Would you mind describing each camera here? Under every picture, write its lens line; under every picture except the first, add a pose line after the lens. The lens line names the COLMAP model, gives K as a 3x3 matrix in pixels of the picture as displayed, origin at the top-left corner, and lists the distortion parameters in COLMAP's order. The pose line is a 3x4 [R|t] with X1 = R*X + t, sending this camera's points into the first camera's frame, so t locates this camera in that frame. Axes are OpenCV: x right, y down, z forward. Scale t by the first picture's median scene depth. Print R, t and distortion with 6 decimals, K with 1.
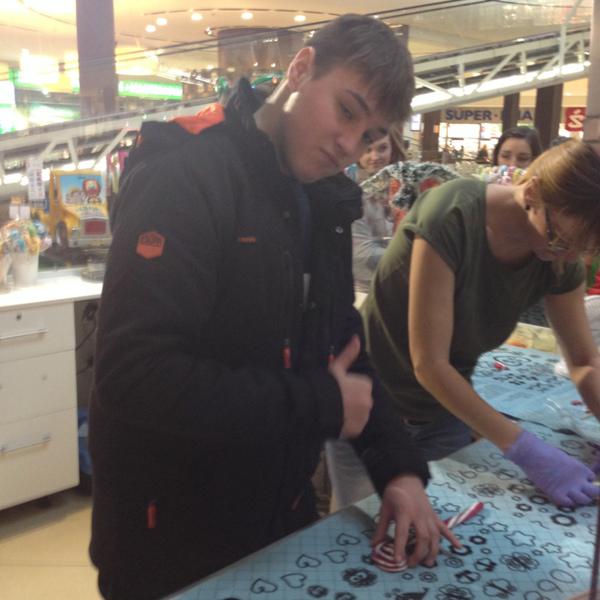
lens RADIAL K [[758.7, 0, 274.2], [0, 758.7, 273.1], [0, 0, 1]] dist [-0.027360, 0.000000]
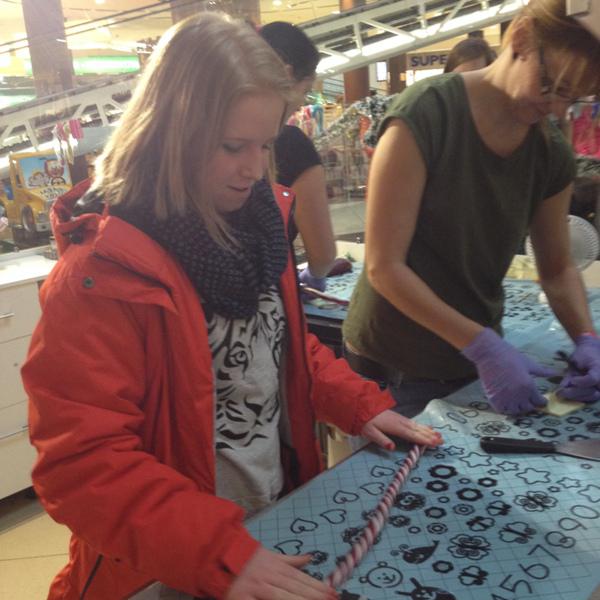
lens RADIAL K [[758.7, 0, 272.5], [0, 758.7, 285.7], [0, 0, 1]] dist [-0.027360, 0.000000]
pose [[0.994630, -0.101978, 0.017631, 0.009818], [0.100792, 0.993184, 0.058537, 0.018757], [-0.023481, -0.056445, 0.998130, 0.053290]]
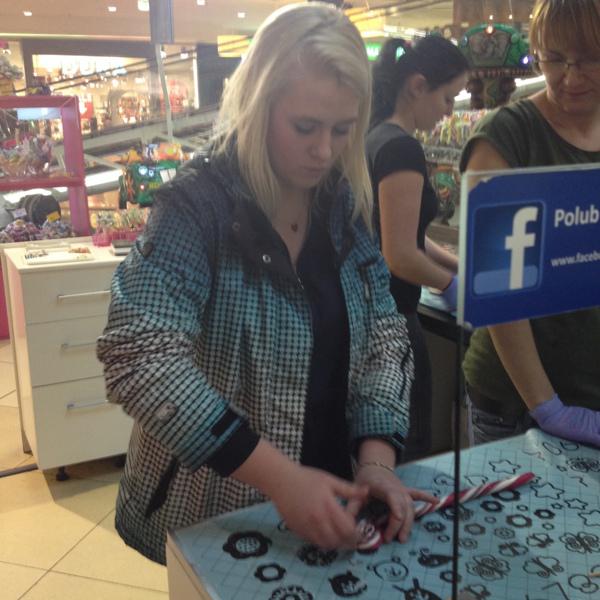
lens RADIAL K [[758.7, 0, 272.1], [0, 758.7, 287.1], [0, 0, 1]] dist [-0.027360, 0.000000]
pose [[0.944464, 0.040052, -0.326165, 0.117784], [-0.020410, 0.997778, 0.063423, 0.015954], [0.327980, -0.053244, 0.943183, 0.028738]]
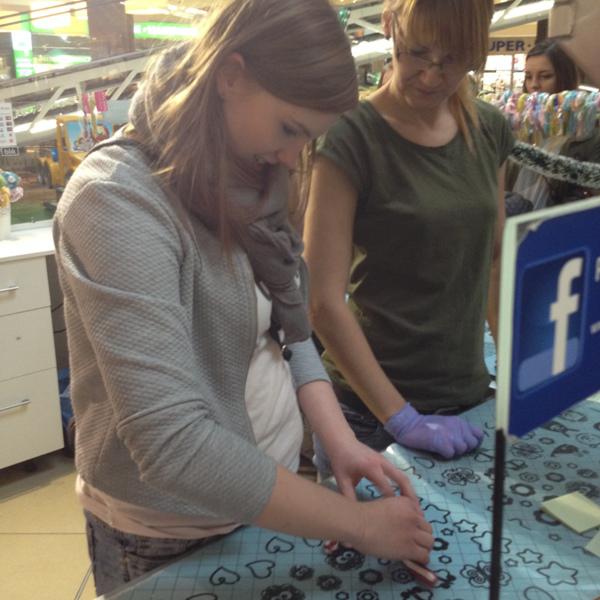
lens RADIAL K [[758.7, 0, 287.5], [0, 758.7, 273.1], [0, 0, 1]] dist [-0.027360, 0.000000]
pose [[0.999093, -0.025002, -0.034470, 0.068381], [0.027488, 0.996906, 0.073645, -0.002655], [0.032522, -0.074526, 0.996689, 0.095012]]
